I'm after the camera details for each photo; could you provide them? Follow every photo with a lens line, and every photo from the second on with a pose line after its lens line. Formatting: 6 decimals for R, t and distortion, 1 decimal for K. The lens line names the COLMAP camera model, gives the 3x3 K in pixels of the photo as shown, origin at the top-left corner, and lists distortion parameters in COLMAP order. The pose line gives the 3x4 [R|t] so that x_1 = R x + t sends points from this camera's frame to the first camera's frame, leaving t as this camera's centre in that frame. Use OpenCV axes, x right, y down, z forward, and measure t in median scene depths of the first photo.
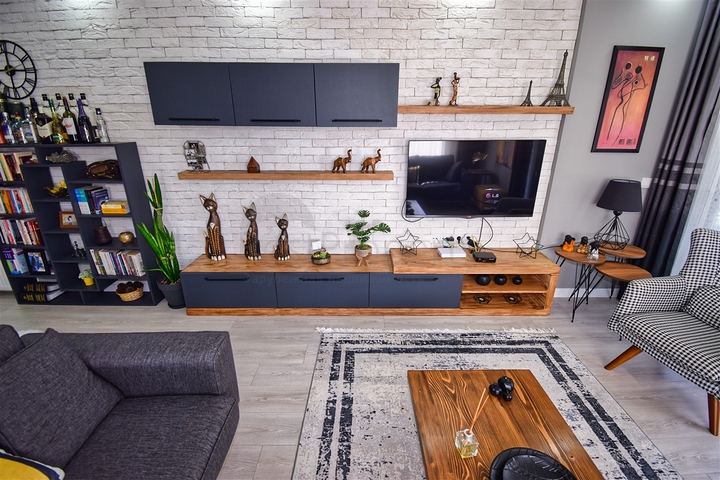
lens RADIAL K [[317.9, 0, 364.1], [0, 317.9, 236.7], [0, 0, 1]] dist [0.014616, -0.021929]
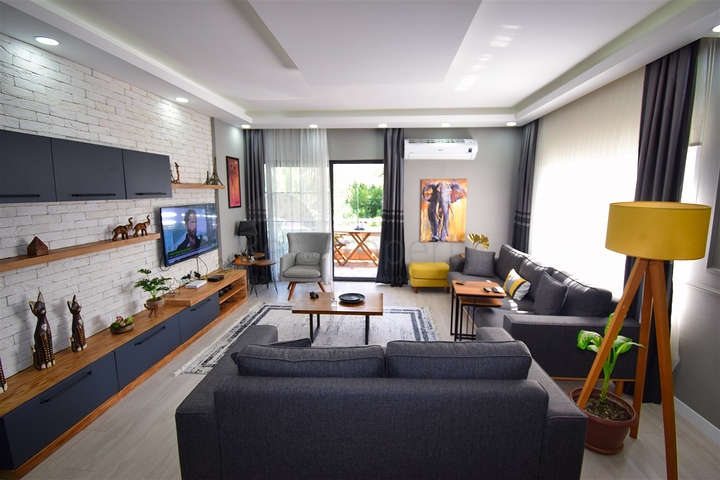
lens RADIAL K [[324.6, 0, 365.3], [0, 324.6, 236.8], [0, 0, 1]] dist [0.017291, -0.024904]
pose [[0.070969, -0.142161, 0.987296, -1.188806], [0.332676, 0.936494, 0.110932, -0.062955], [-0.940367, 0.320577, 0.113756, 0.104828]]
